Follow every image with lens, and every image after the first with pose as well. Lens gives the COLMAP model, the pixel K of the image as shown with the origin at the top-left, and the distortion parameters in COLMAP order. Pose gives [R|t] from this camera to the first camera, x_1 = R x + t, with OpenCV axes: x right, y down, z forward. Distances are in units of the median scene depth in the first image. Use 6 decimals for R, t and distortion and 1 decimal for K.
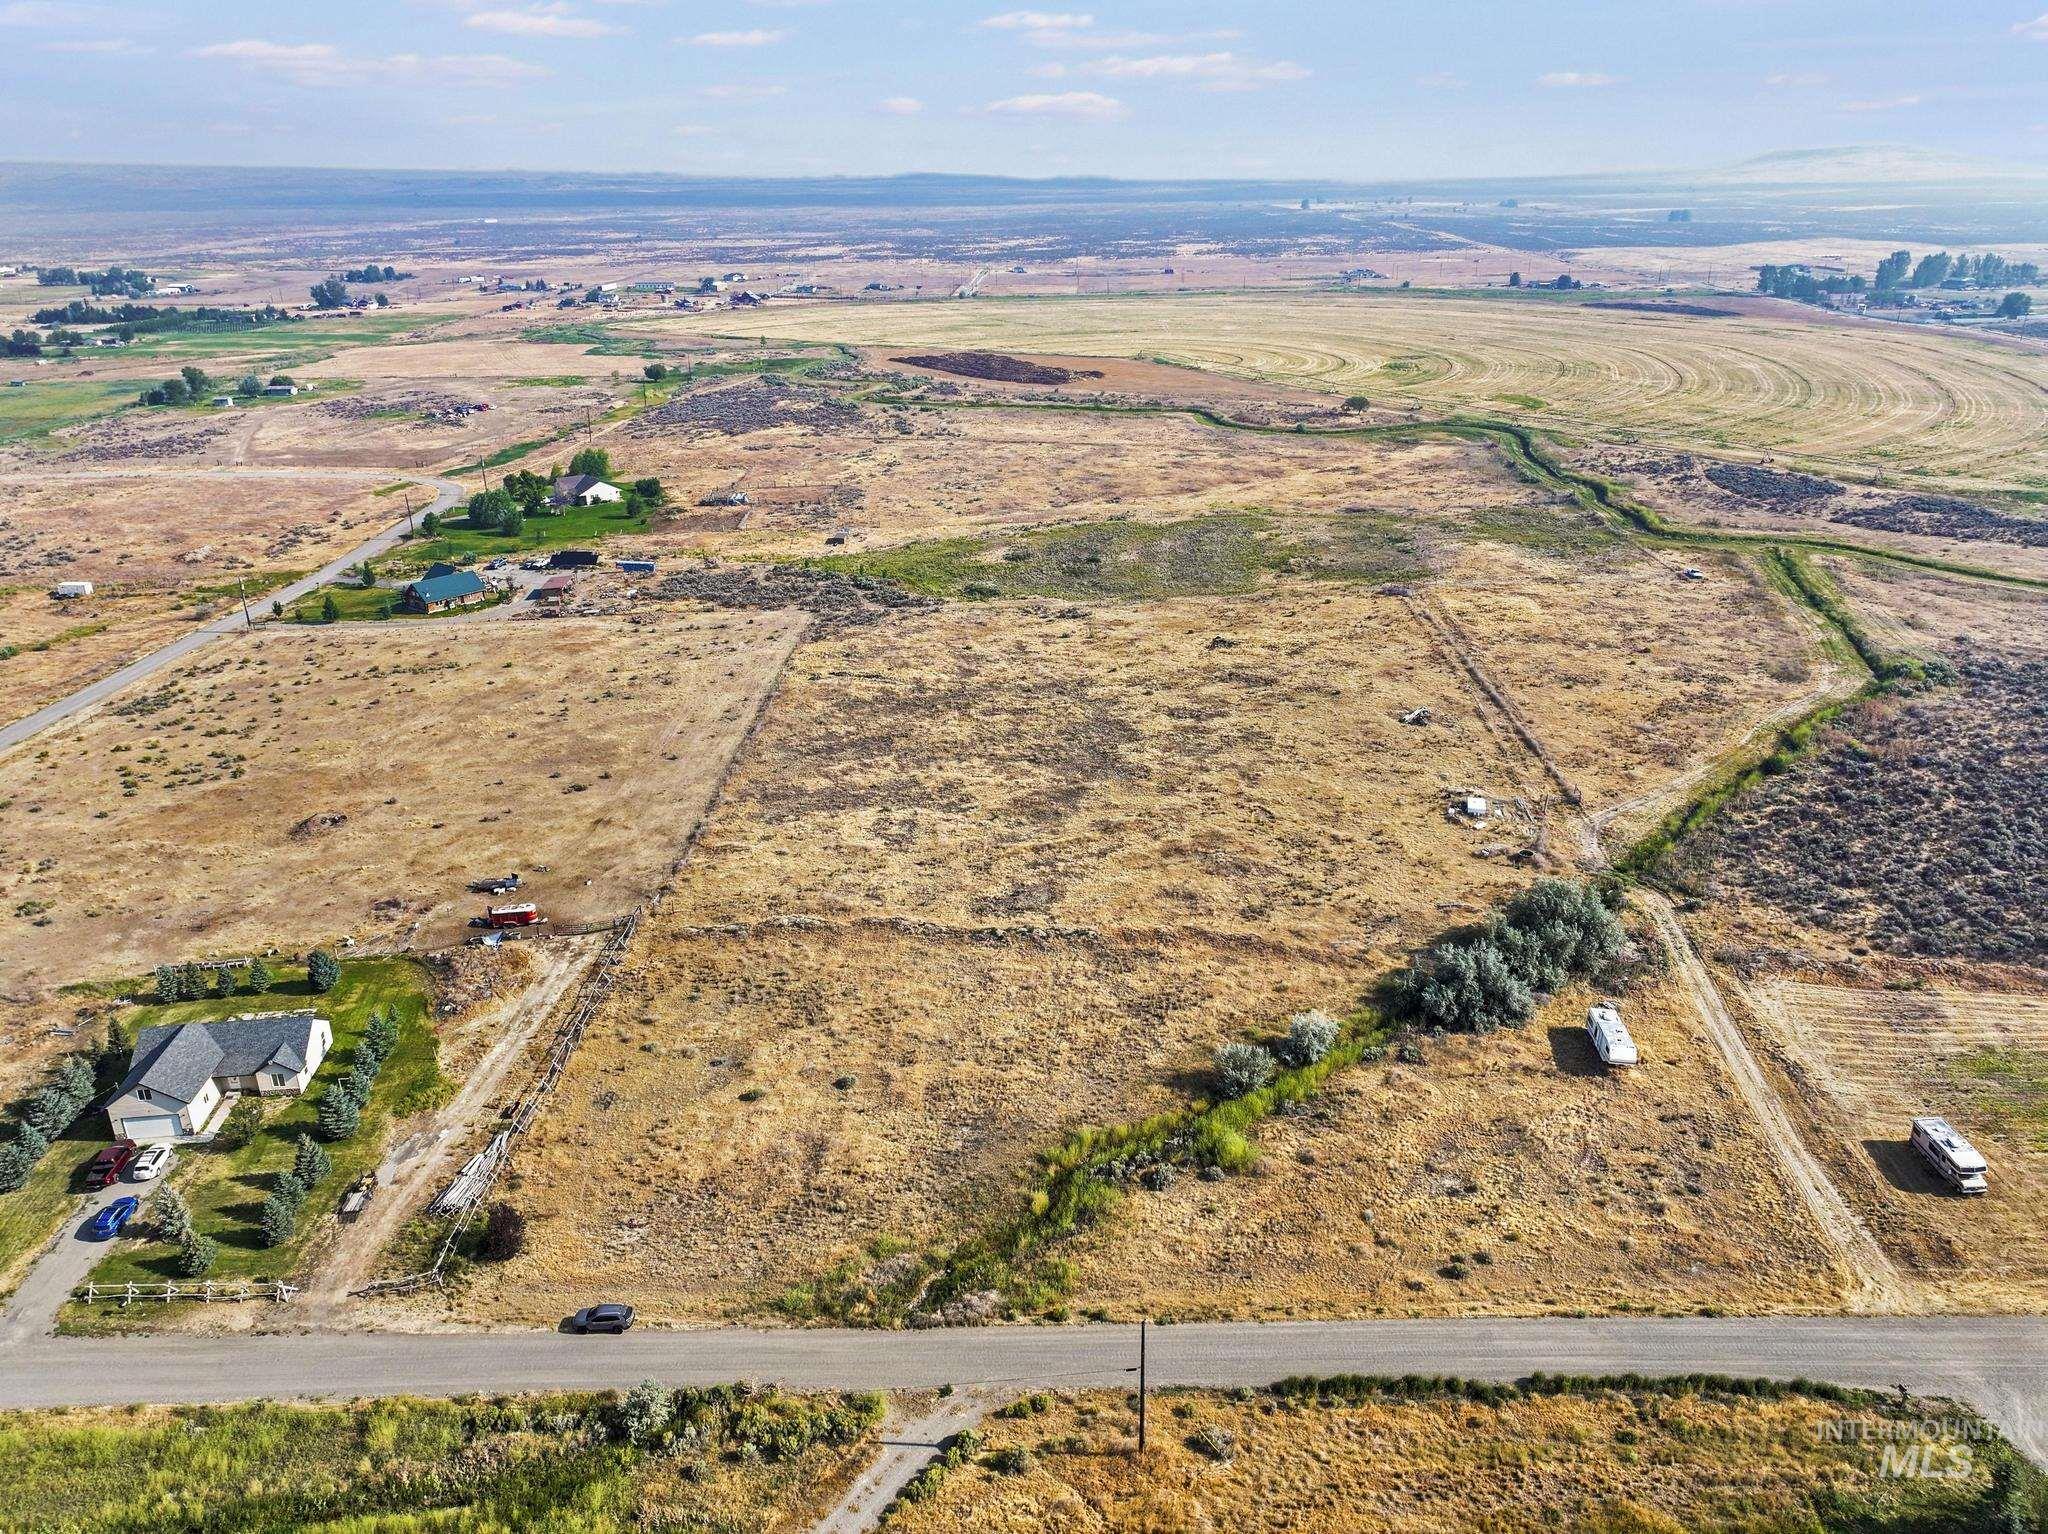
lens RADIAL K [[1454.5, 0, 1032.1], [0, 1454.5, 767.3], [0, 0, 1]] dist [0.003141, 0.005704]
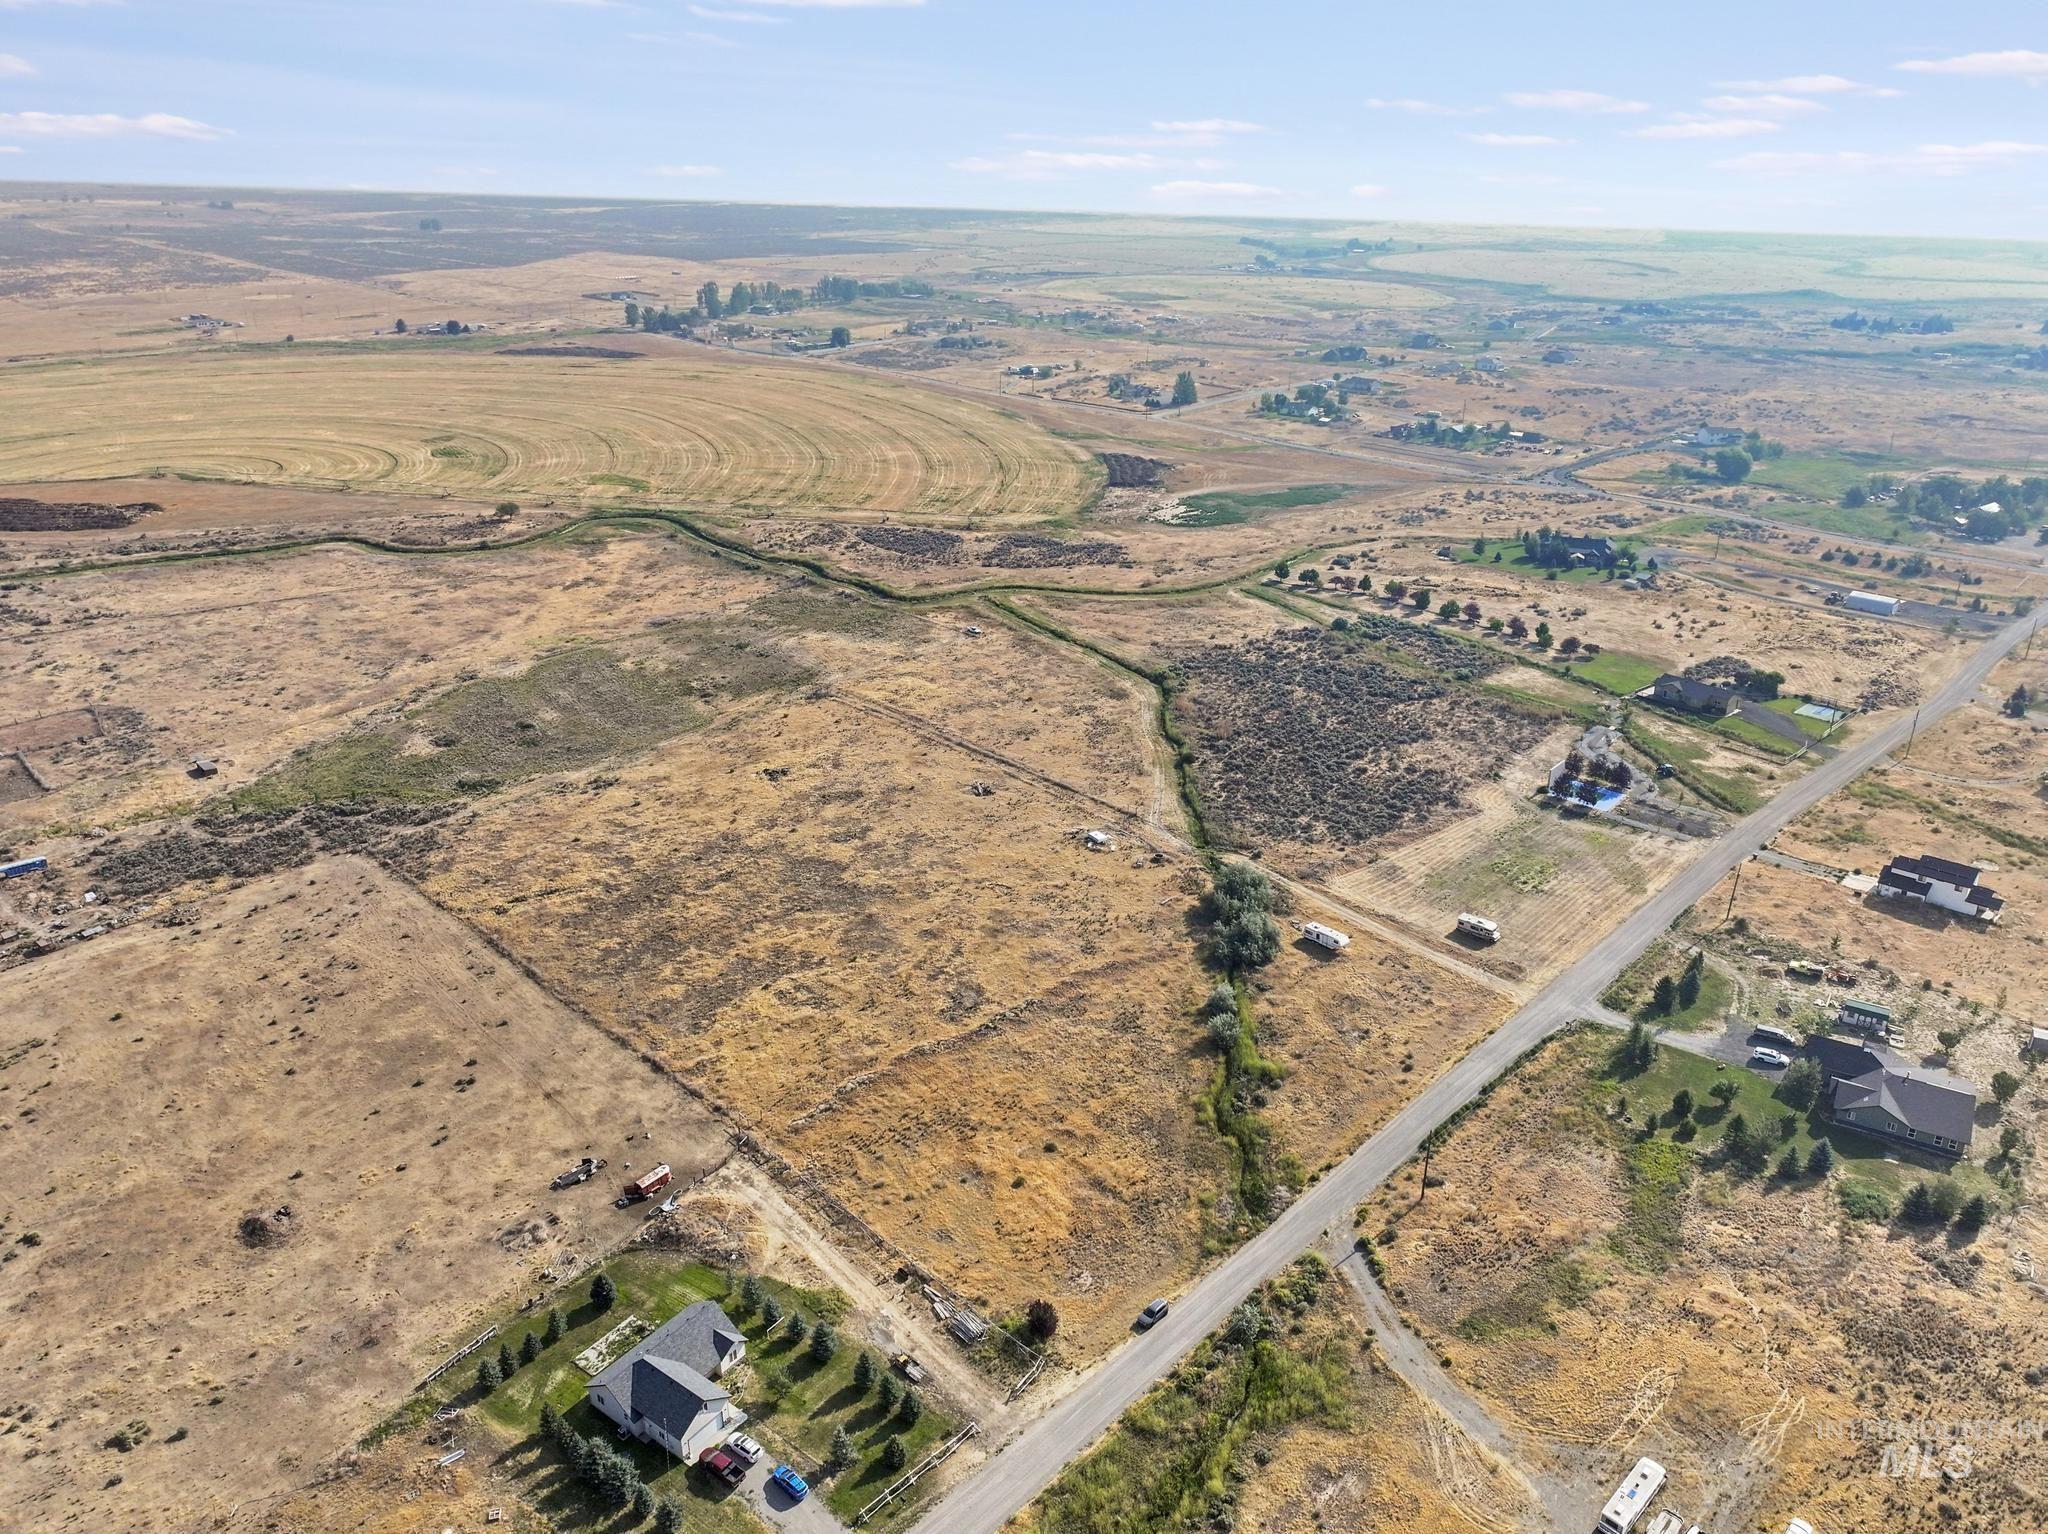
lens RADIAL K [[1467.3, 0, 1038.1], [0, 1467.3, 766.9], [0, 0, 1]] dist [0.010342, -0.002307]
pose [[0.680885, -0.274200, 0.679125, -0.792924], [0.264895, 0.956695, 0.120689, -0.255603], [-0.682808, 0.097721, 0.724033, -0.084715]]
